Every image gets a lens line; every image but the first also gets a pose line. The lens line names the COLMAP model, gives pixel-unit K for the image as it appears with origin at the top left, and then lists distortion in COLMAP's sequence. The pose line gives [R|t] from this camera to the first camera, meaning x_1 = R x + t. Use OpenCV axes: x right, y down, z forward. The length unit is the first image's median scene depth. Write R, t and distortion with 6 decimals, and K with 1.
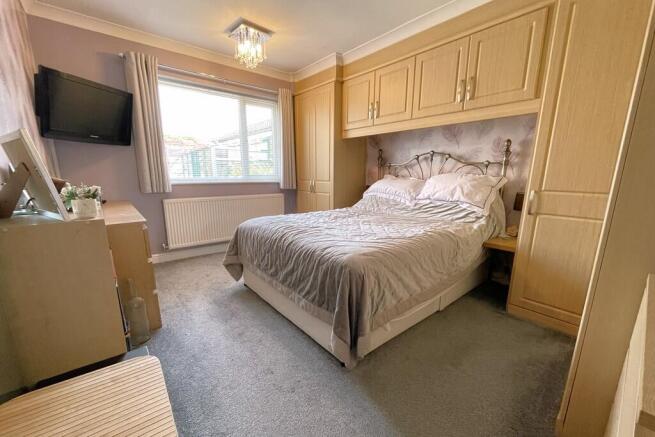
lens RADIAL K [[260.8, 0, 327.5], [0, 260.8, 218.5], [0, 0, 1]] dist [0.012905, -0.000039]
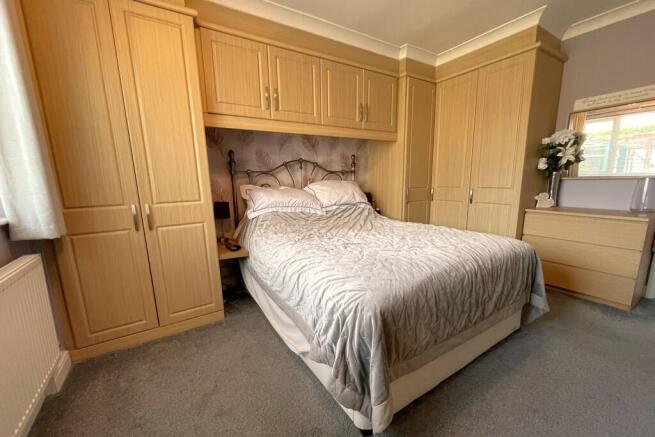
lens RADIAL K [[260.8, 0, 327.5], [0, 260.8, 218.5], [0, 0, 1]] dist [0.012905, -0.000039]
pose [[0.146643, -0.158379, 0.976428, -0.603898], [0.196410, 0.972108, 0.128180, -0.151991], [-0.969494, 0.172983, 0.173660, 0.806005]]
